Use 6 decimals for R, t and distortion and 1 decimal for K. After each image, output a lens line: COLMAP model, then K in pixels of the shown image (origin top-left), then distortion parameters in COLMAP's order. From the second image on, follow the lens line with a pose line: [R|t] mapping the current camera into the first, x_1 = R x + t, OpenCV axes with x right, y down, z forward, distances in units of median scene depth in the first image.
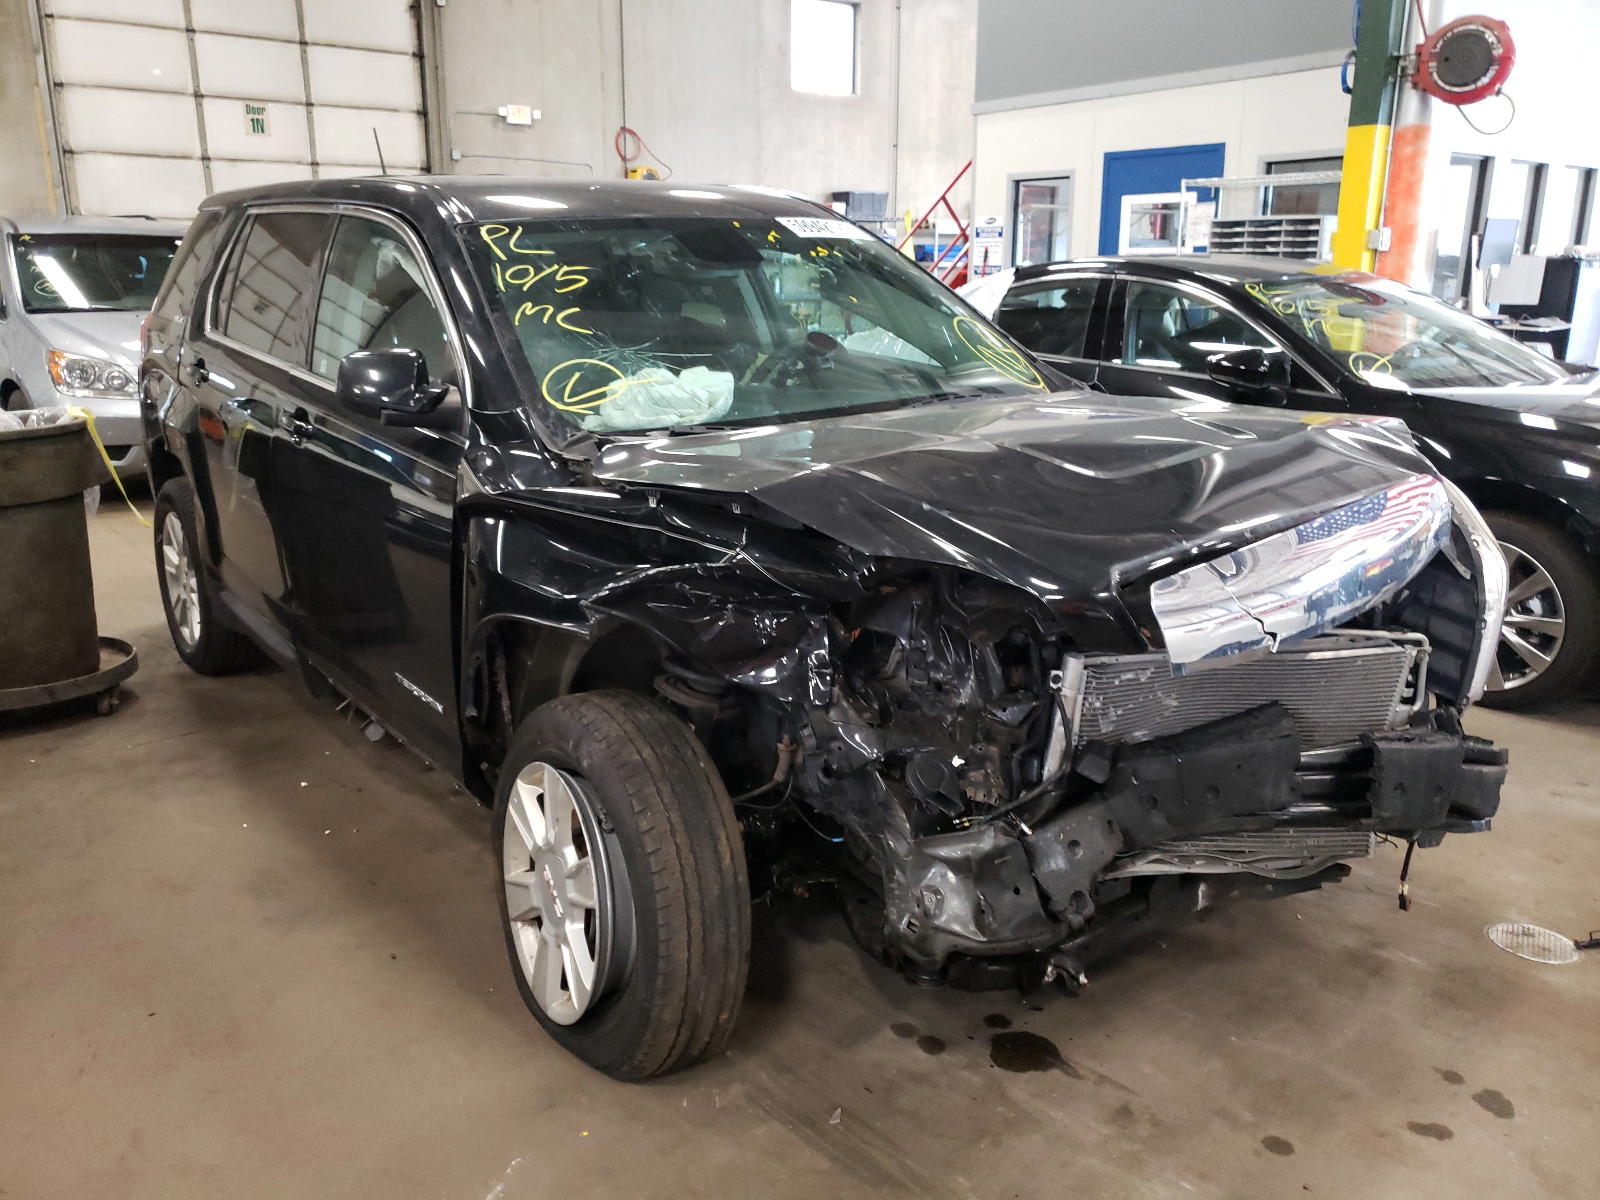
lens RADIAL K [[1309.3, 0, 795.4], [0, 1309.3, 608.4], [0, 0, 1]] dist [0.002818, 0.008636]
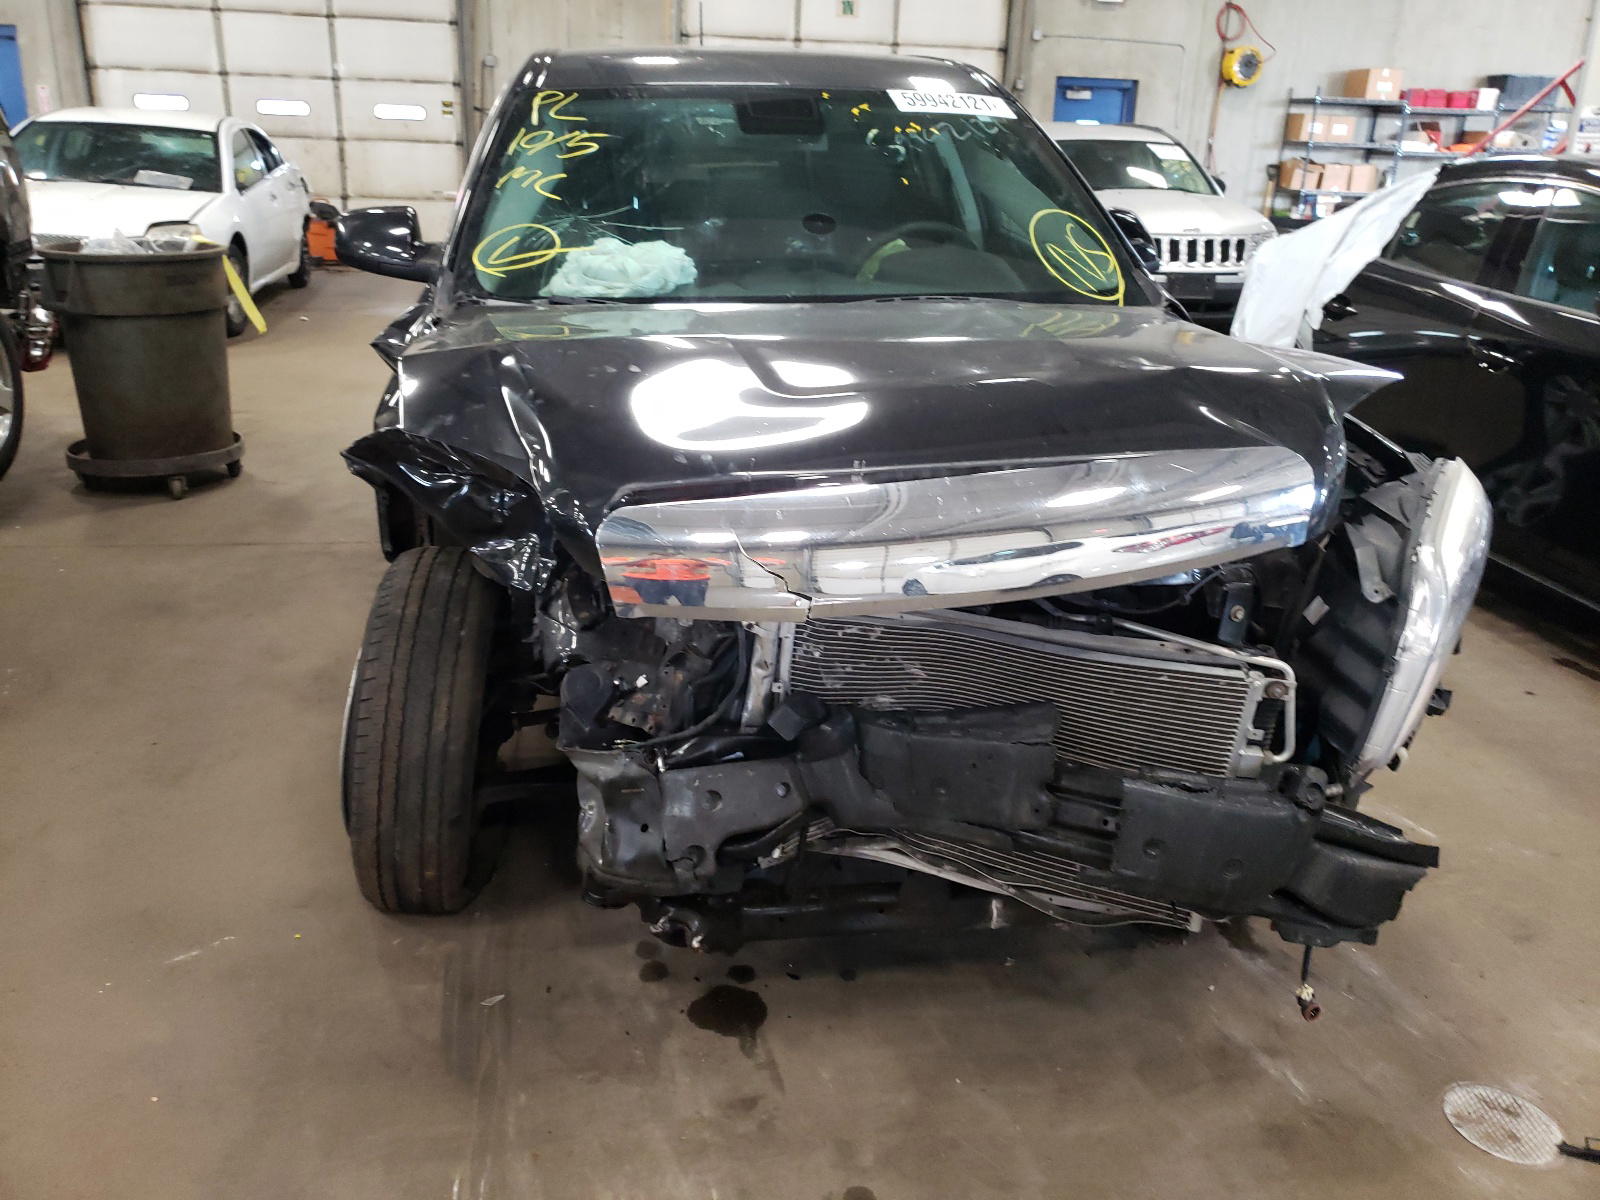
lens RADIAL K [[1309.3, 0, 796.2], [0, 1309.3, 590.2], [0, 0, 1]] dist [0.002818, 0.008636]
pose [[0.869057, 0.187843, -0.457663, 0.572373], [-0.158087, 0.982051, 0.102880, -0.052605], [0.468774, -0.017058, 0.883154, 0.211812]]
